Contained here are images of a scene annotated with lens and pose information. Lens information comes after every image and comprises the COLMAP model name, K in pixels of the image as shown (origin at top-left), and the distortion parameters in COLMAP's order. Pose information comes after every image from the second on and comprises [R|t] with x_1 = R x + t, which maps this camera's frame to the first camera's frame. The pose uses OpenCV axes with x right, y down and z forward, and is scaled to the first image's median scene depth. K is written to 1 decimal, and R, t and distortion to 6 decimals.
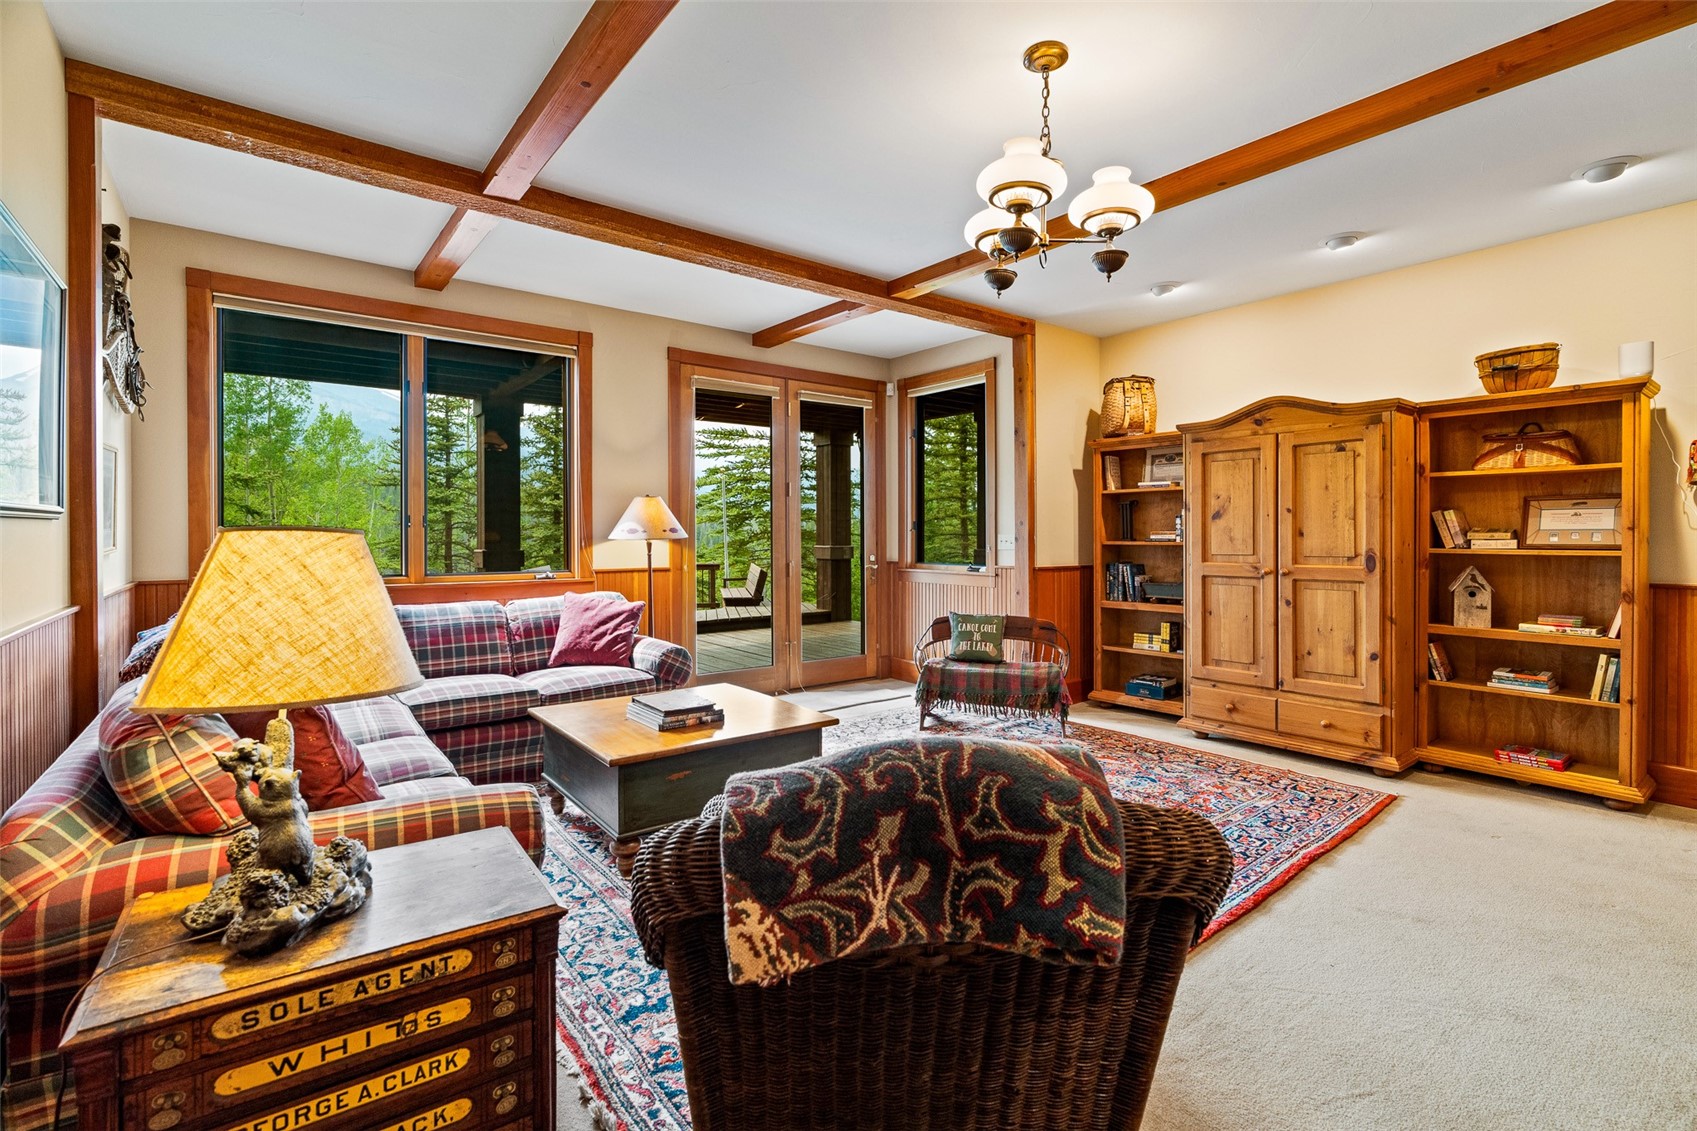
lens RADIAL K [[767.0, 0, 854.0], [0, 767.0, 548.2], [0, 0, 1]] dist [-0.015702, 0.006386]
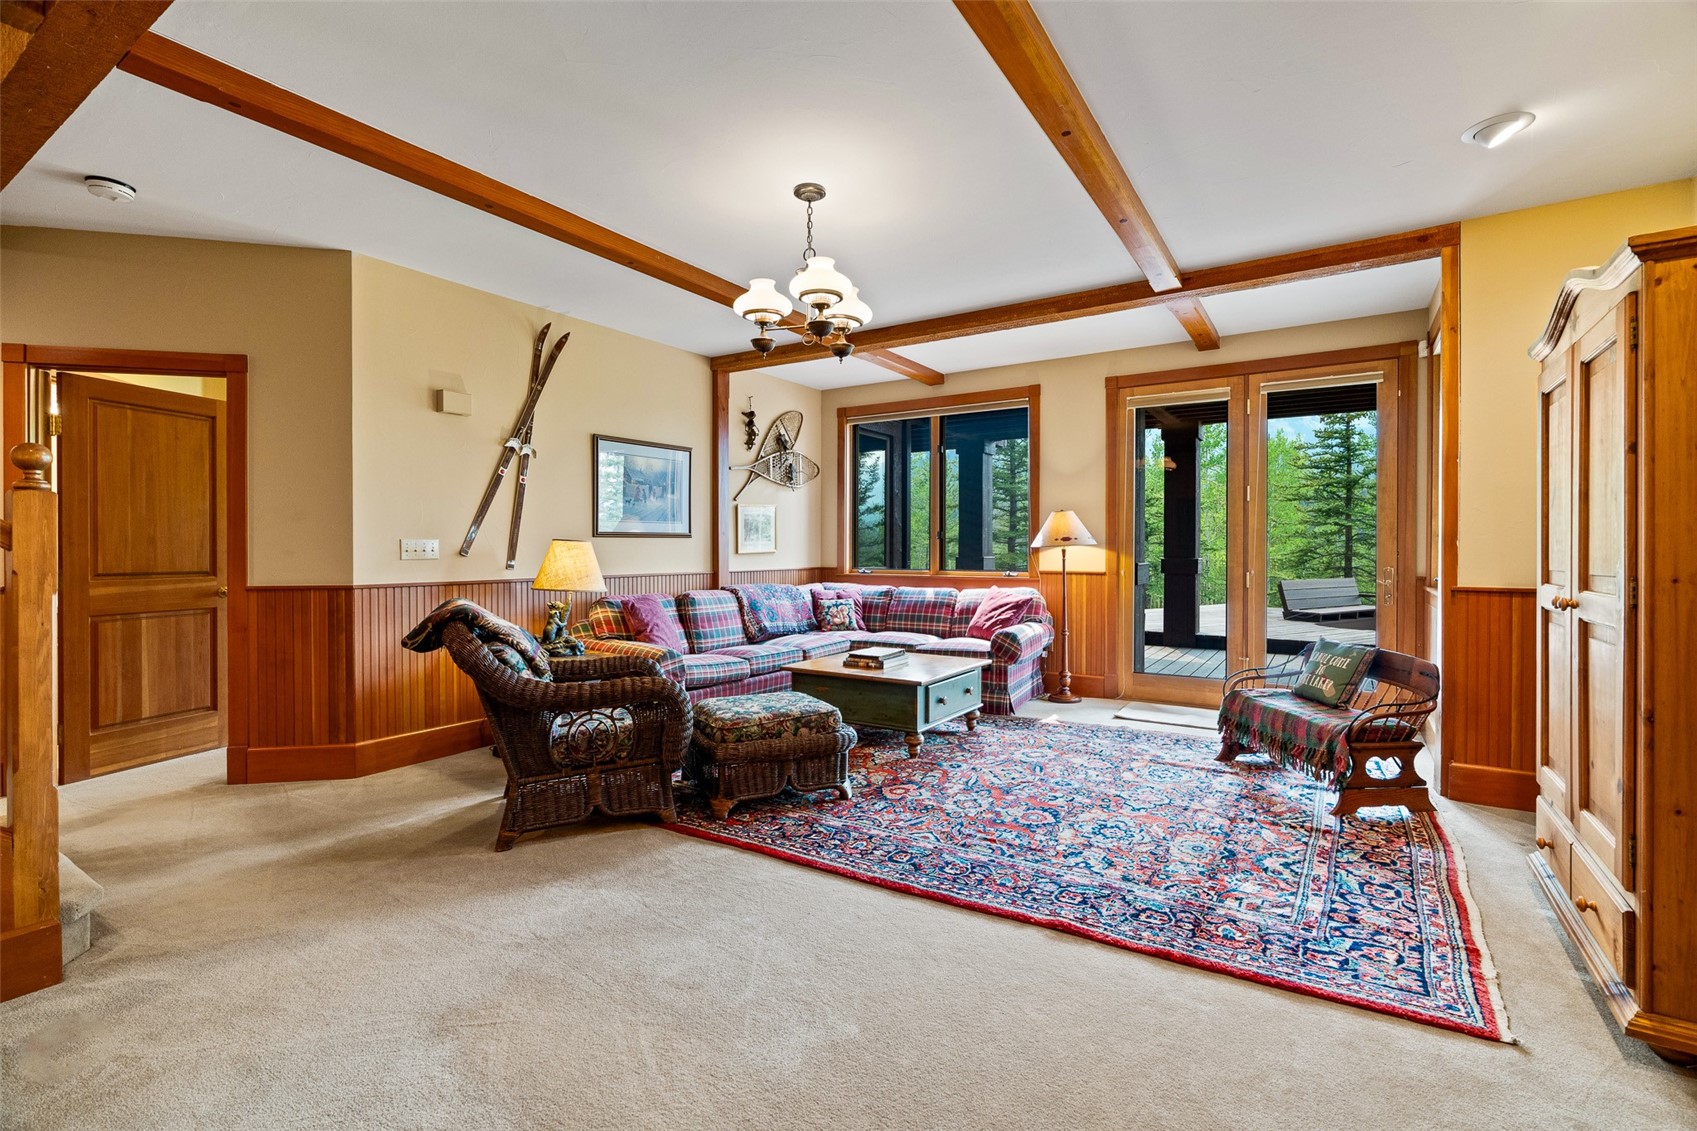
lens RADIAL K [[767.0, 0, 853.4], [0, 767.0, 557.4], [0, 0, 1]] dist [-0.015702, 0.006386]
pose [[0.320355, 0.009578, -0.947249, 0.838294], [-0.015693, 0.999865, 0.004803, 0.004864], [0.947168, 0.013327, 0.320462, 0.334571]]
